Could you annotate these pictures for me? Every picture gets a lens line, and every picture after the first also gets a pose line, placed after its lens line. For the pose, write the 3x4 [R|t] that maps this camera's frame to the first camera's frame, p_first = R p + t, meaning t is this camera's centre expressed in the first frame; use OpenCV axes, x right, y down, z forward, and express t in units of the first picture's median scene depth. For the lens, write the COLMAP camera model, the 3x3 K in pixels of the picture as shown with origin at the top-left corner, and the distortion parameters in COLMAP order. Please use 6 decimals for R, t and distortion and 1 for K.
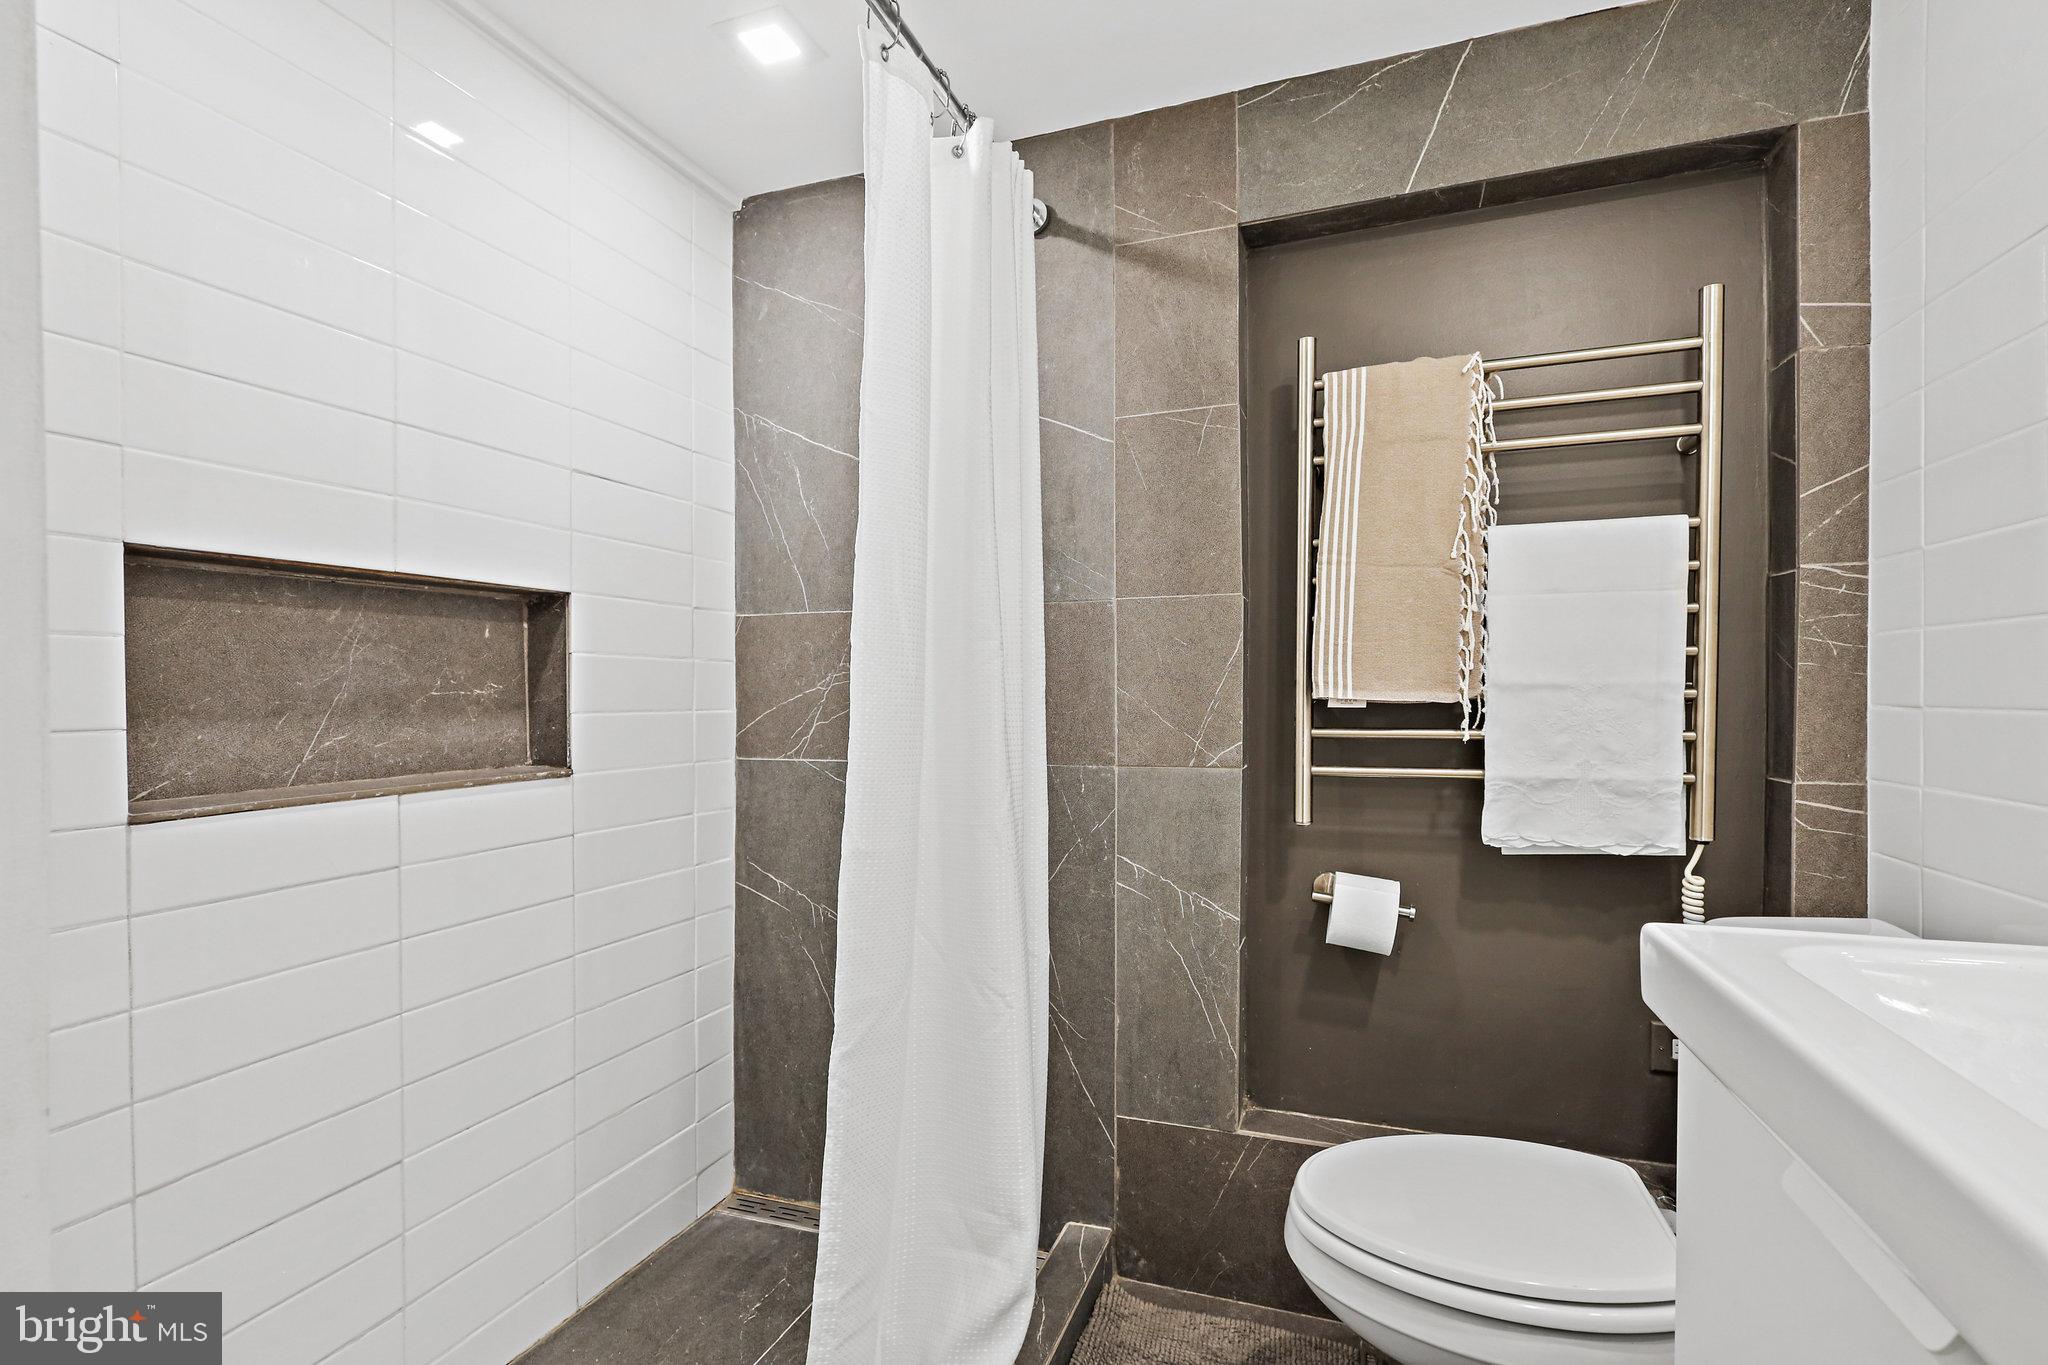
lens RADIAL K [[962.1, 0, 1020.5], [0, 962.1, 710.9], [0, 0, 1]] dist [0.001231, 0.000921]
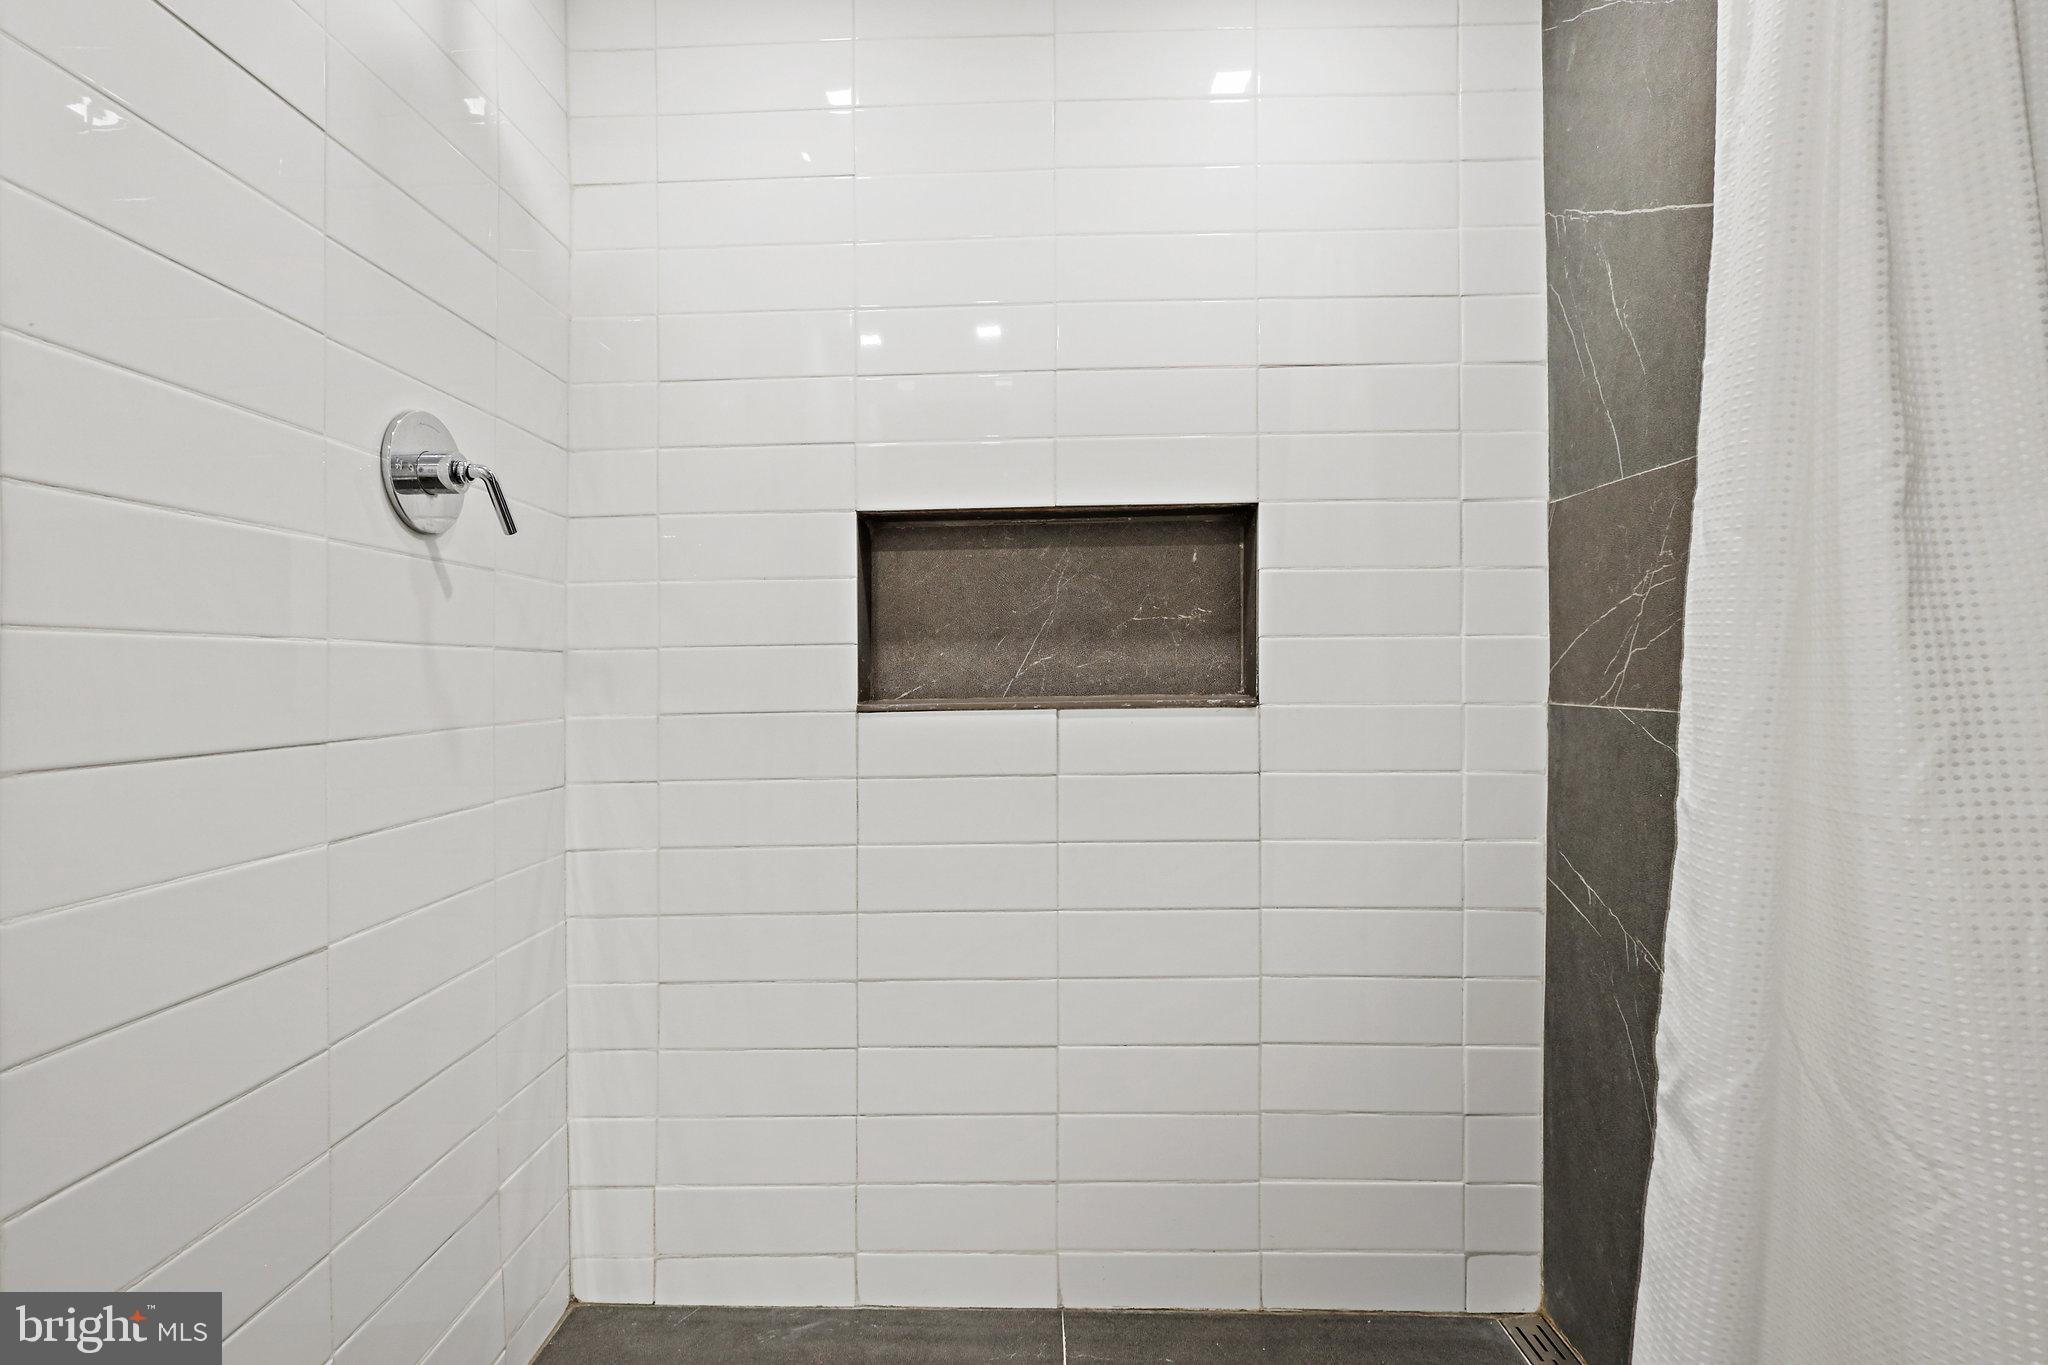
lens RADIAL K [[955.9, 0, 1019.2], [0, 955.9, 660.4], [0, 0, 1]] dist [-0.002726, 0.001296]
pose [[0.328320, -0.006686, -0.944543, 0.303470], [-0.008845, 0.999909, -0.010153, 0.035590], [0.944525, 0.011688, 0.328231, 0.497450]]
